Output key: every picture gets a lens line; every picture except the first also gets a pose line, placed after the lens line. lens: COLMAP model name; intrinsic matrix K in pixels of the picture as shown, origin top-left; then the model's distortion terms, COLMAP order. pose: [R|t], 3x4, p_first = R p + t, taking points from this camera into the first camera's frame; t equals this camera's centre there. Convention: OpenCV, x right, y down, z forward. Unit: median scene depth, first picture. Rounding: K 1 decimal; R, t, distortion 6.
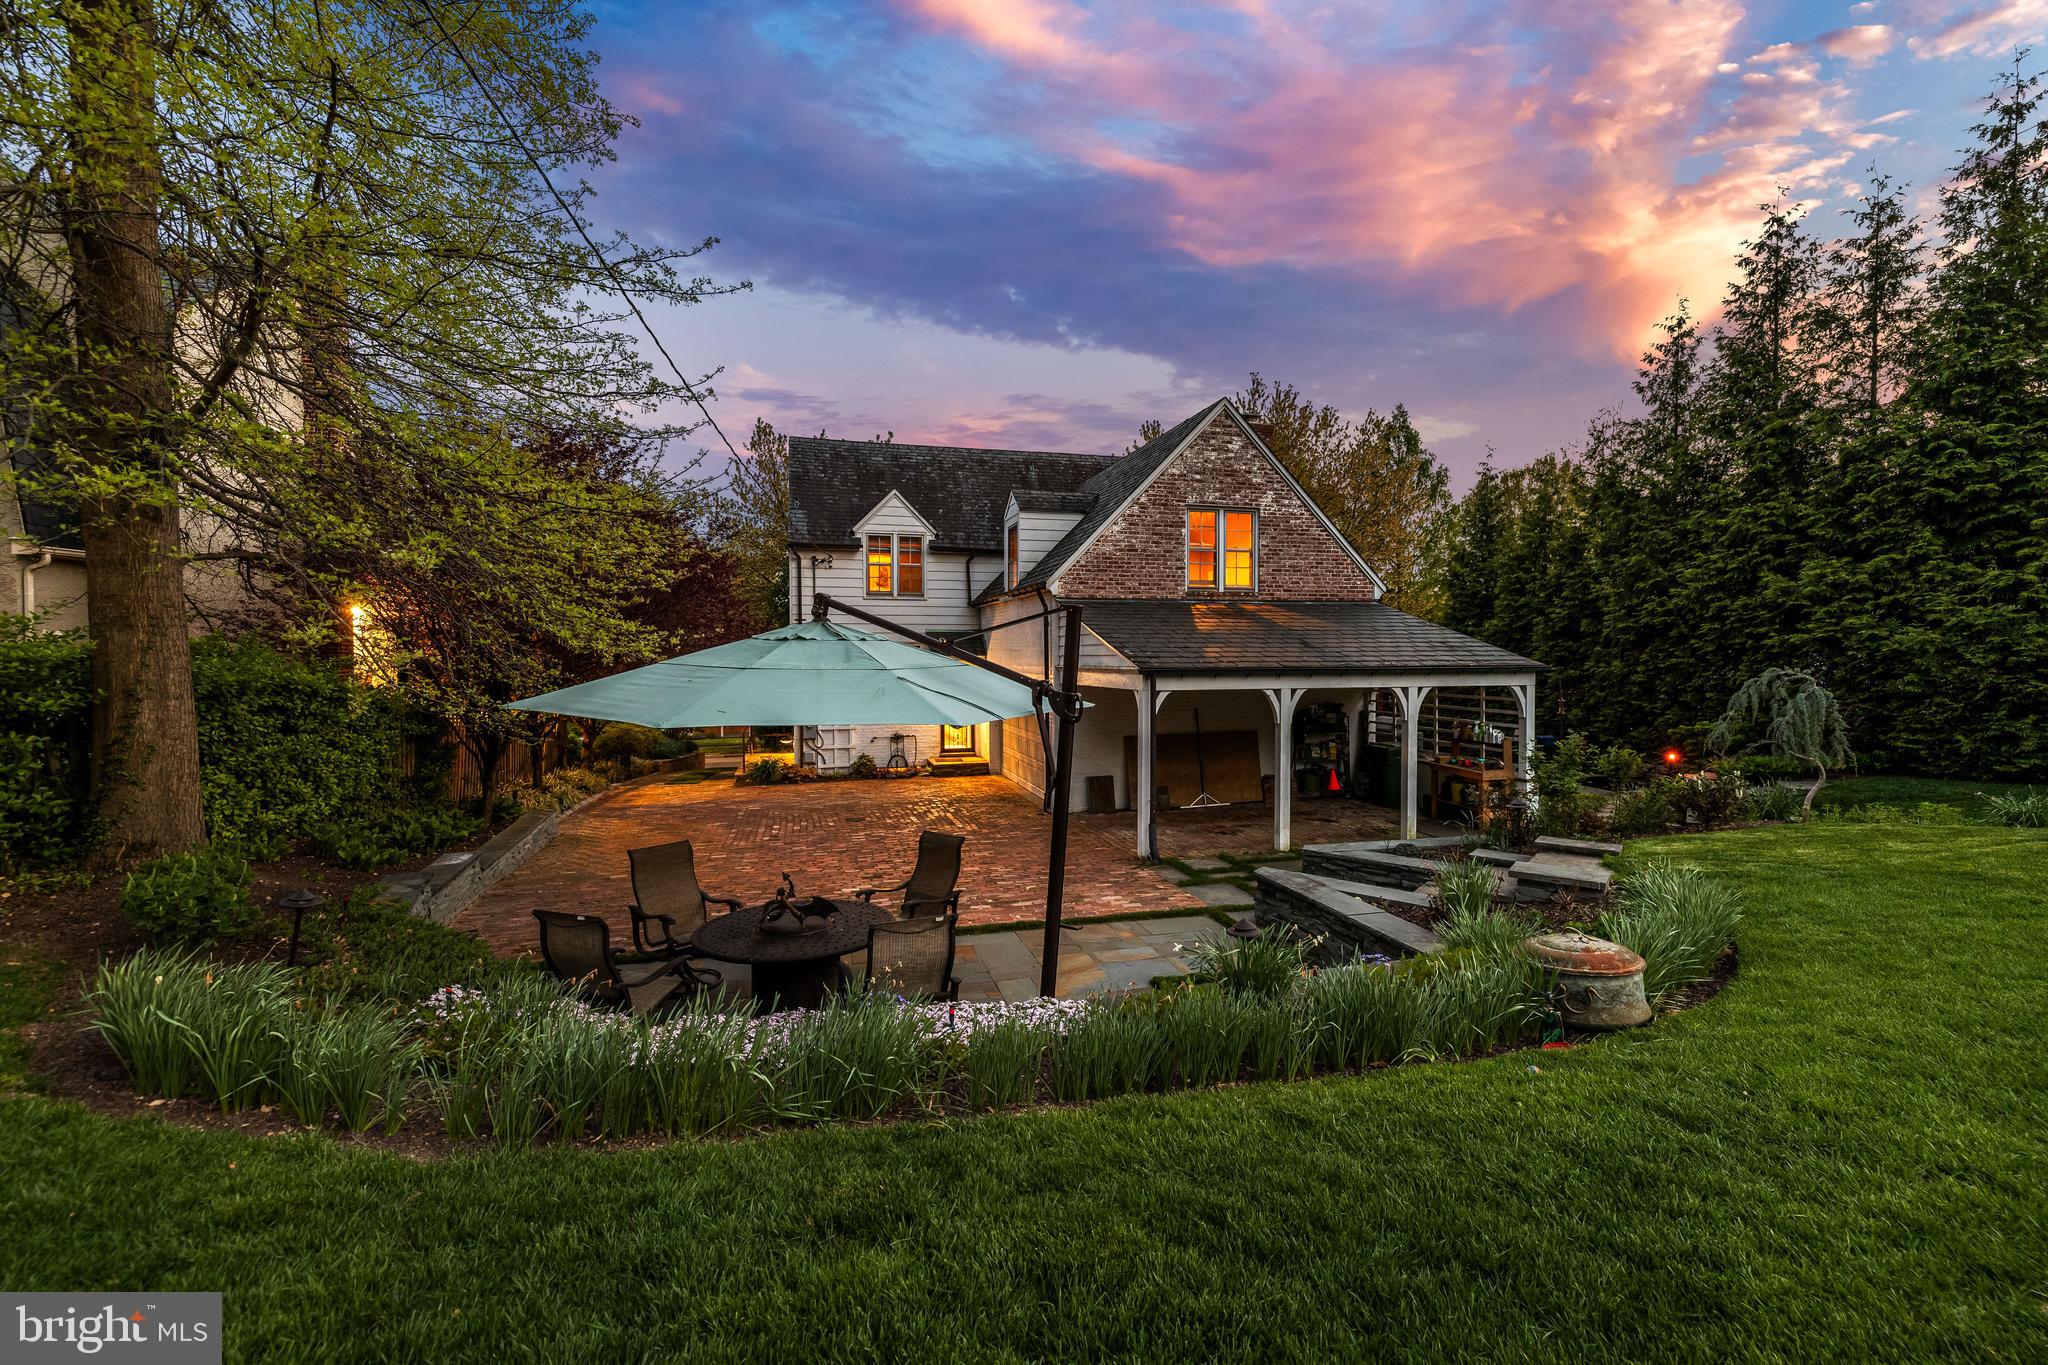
lens RADIAL K [[863.8, 0, 1027.1], [0, 863.8, 672.7], [0, 0, 1]] dist [-0.000366, 0.000955]
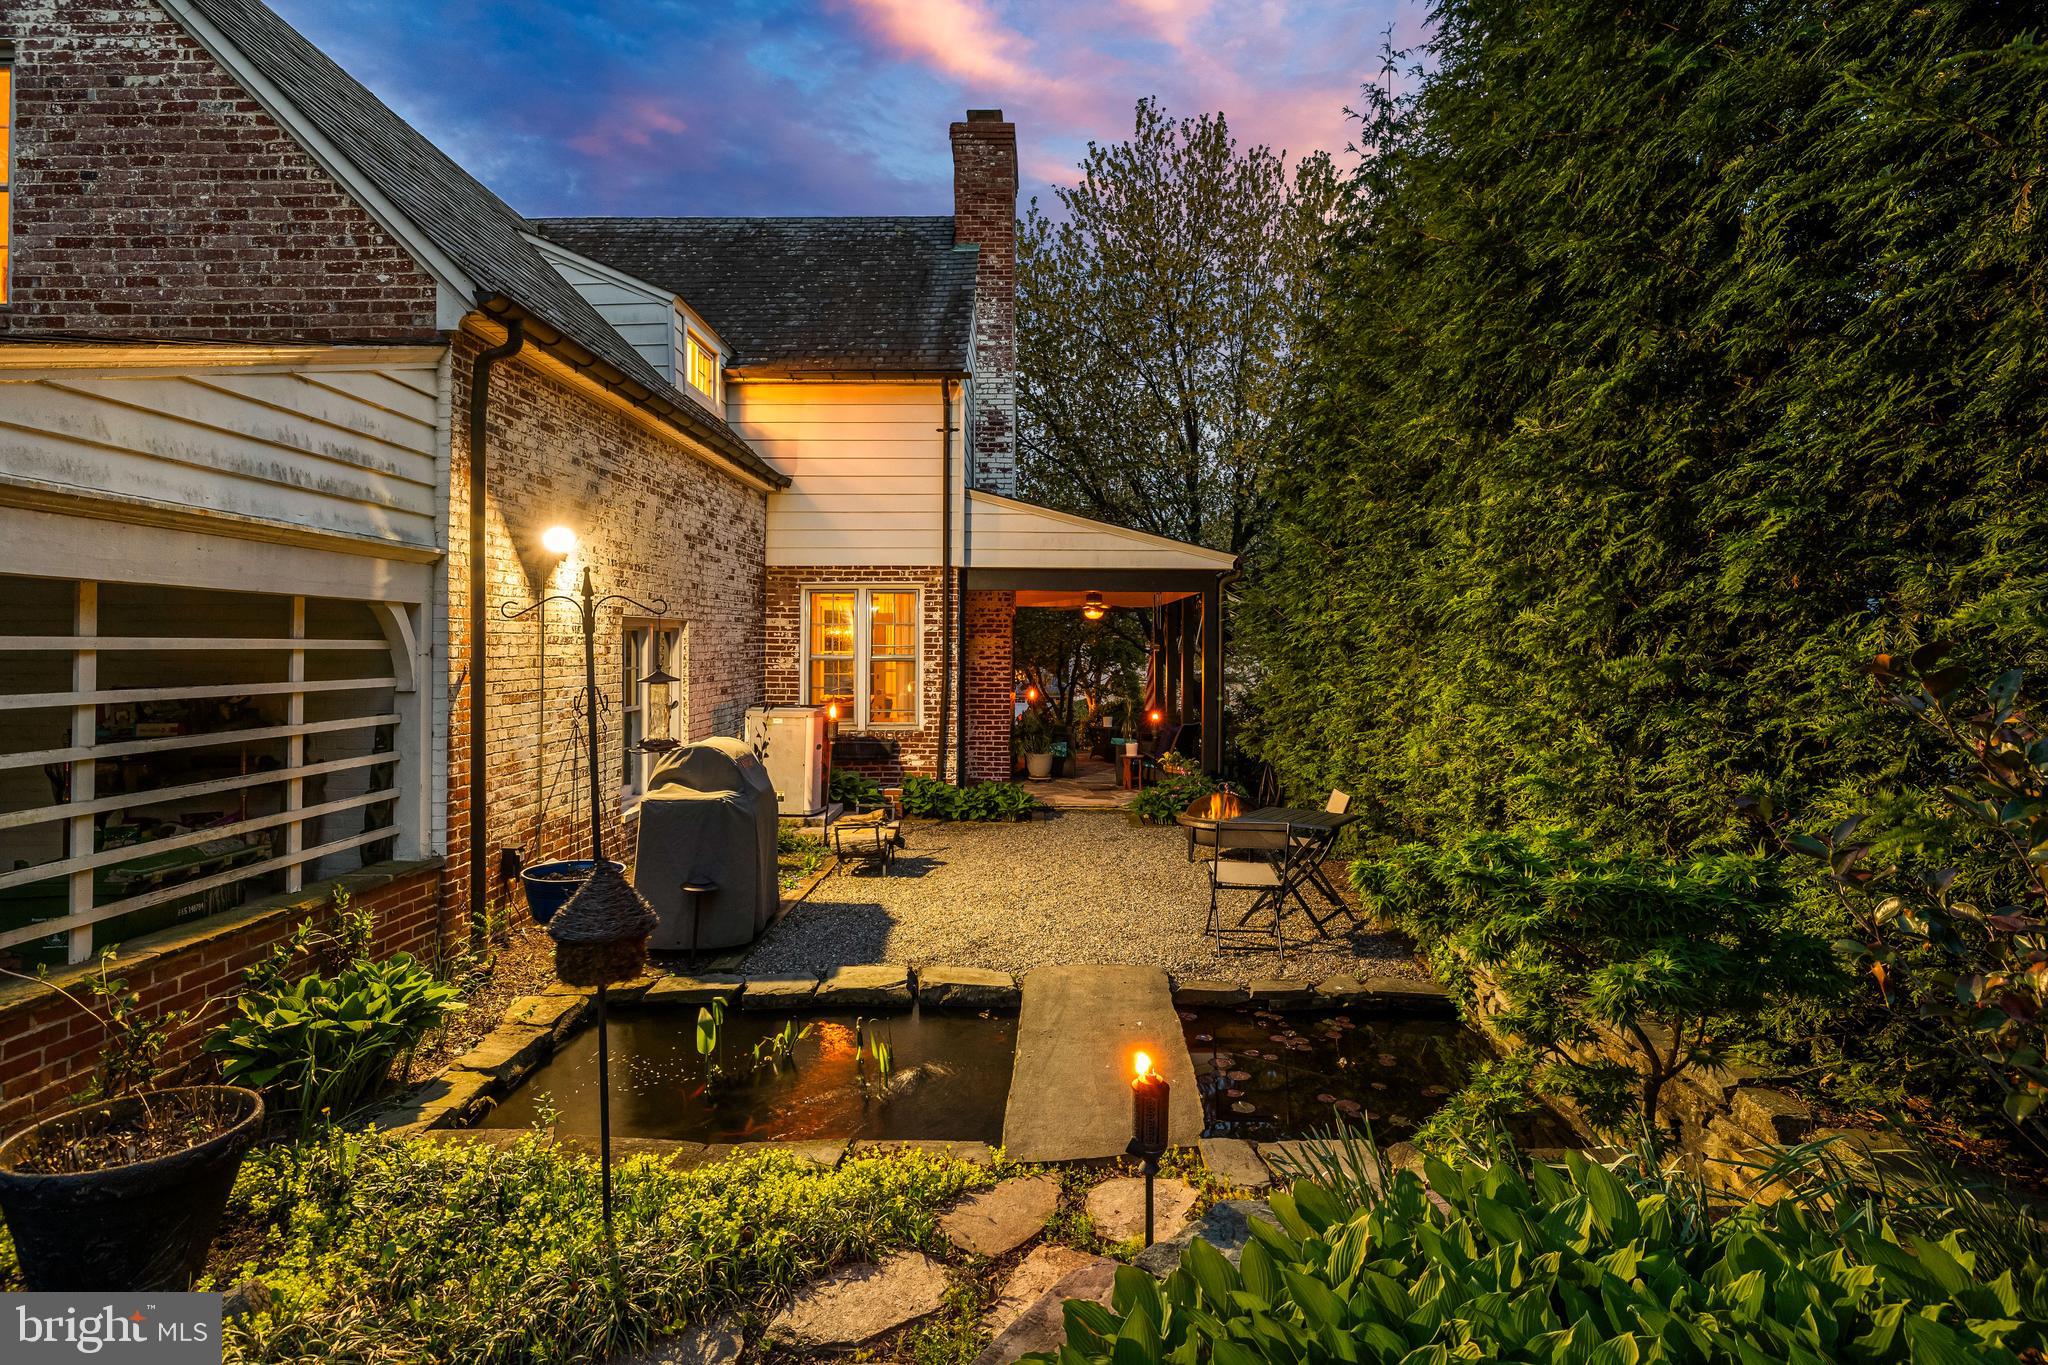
lens RADIAL K [[1017.3, 0, 1038.4], [0, 1017.3, 637.4], [0, 0, 1]] dist [0.001280, 0.000270]
pose [[0.966240, 0.002831, -0.257628, 0.719154], [-0.011461, 0.999422, -0.032002, 0.027036], [0.257389, 0.033875, 0.965714, 0.762637]]
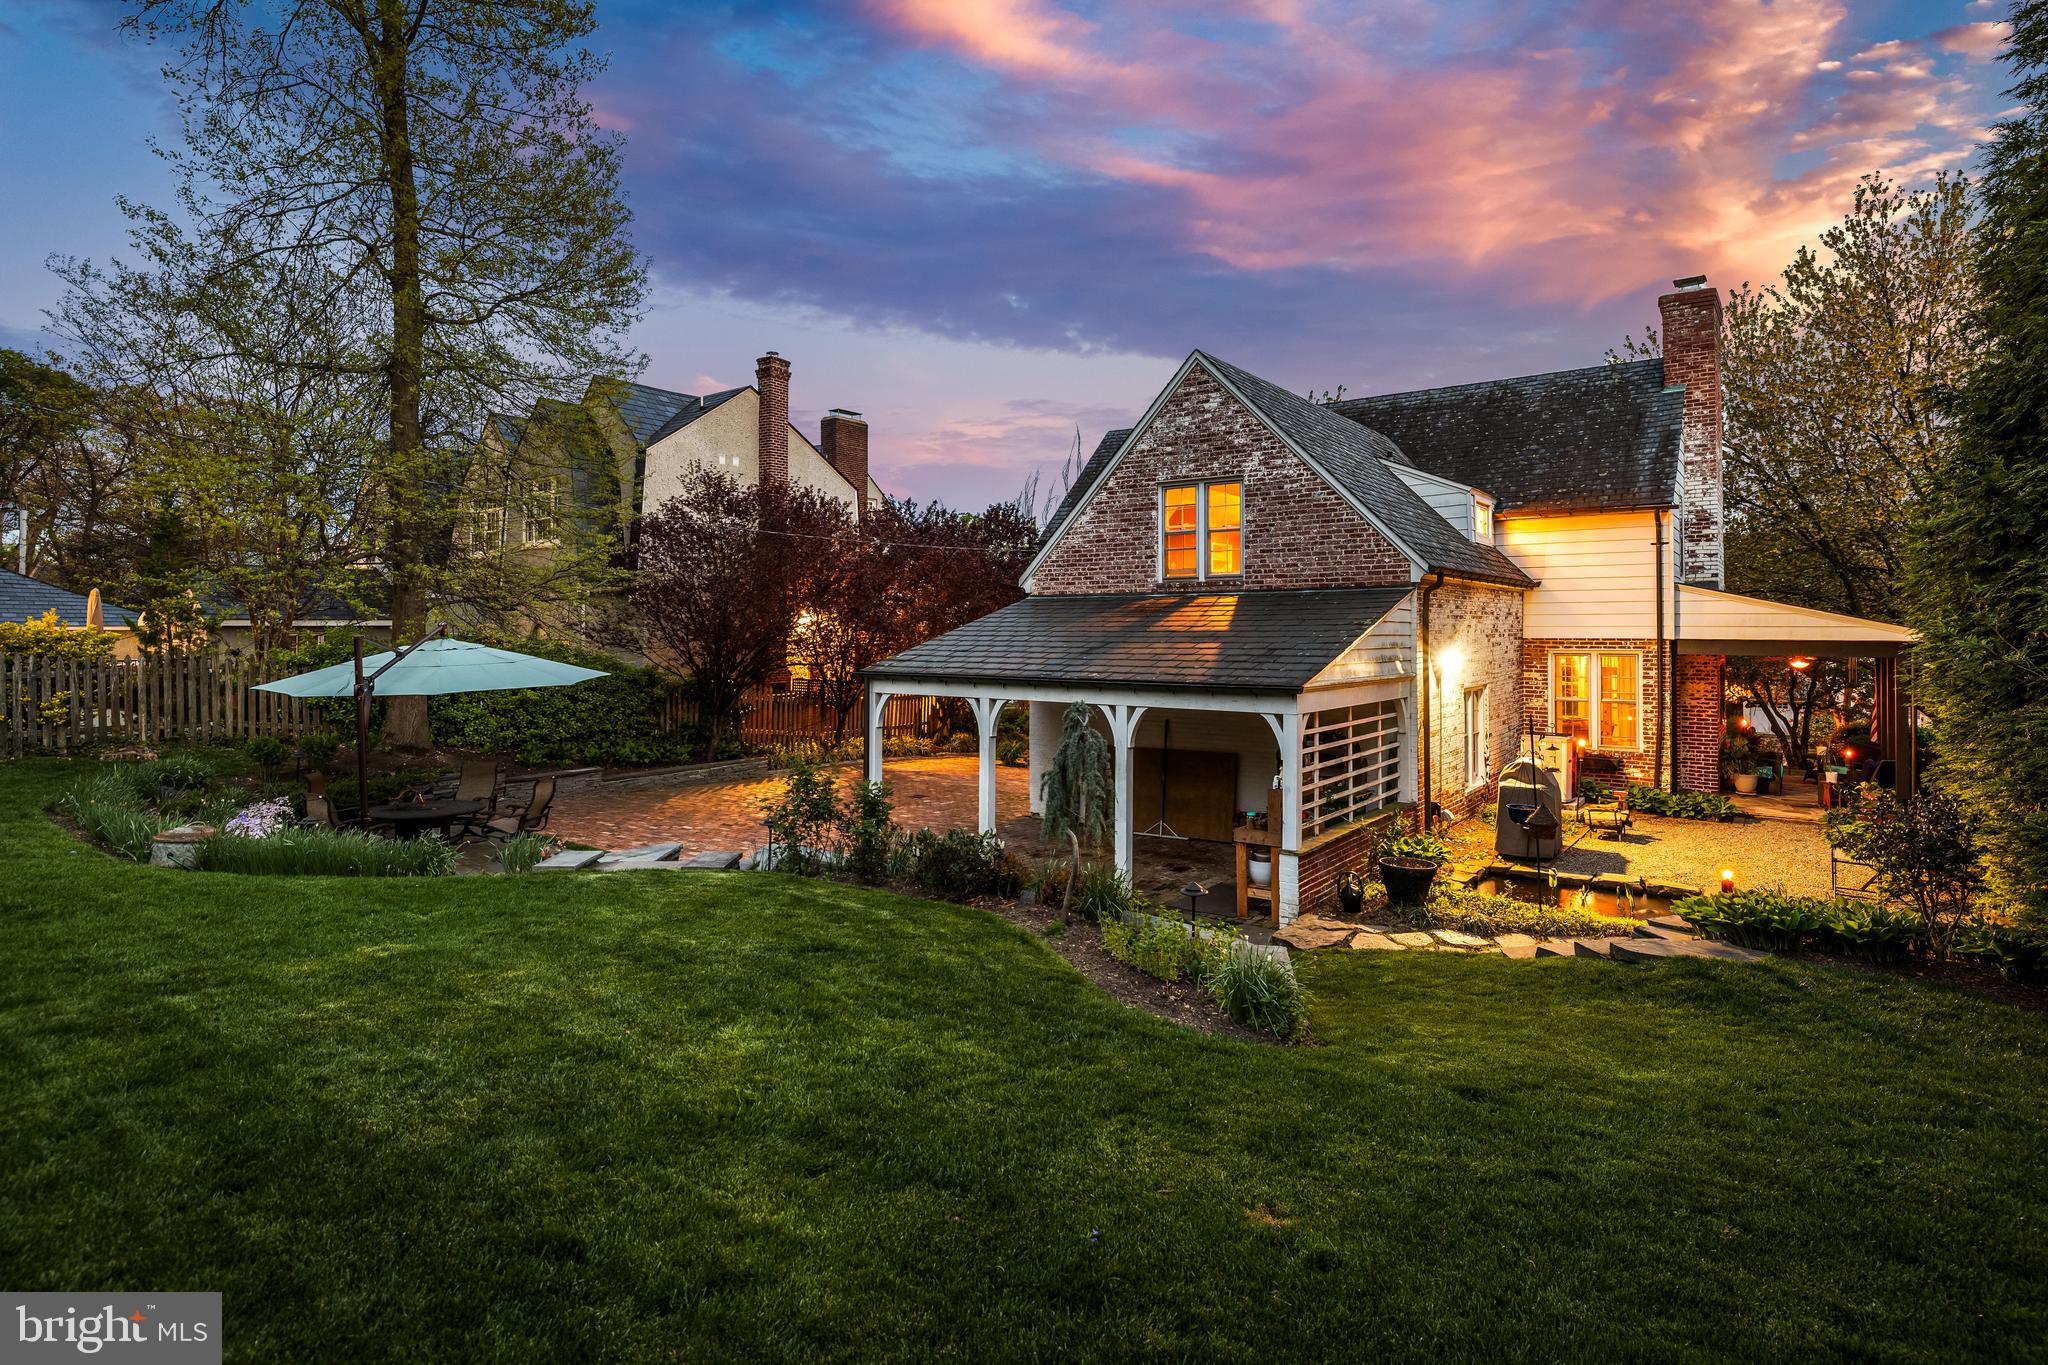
lens RADIAL K [[1029.5, 0, 1037.1], [0, 1029.5, 613.7], [0, 0, 1]] dist [-0.001699, 0.000796]
pose [[0.624023, -0.009070, -0.781353, 0.902857], [-0.021048, 0.999375, -0.028410, -0.031722], [0.781122, 0.034175, 0.623442, 0.265456]]
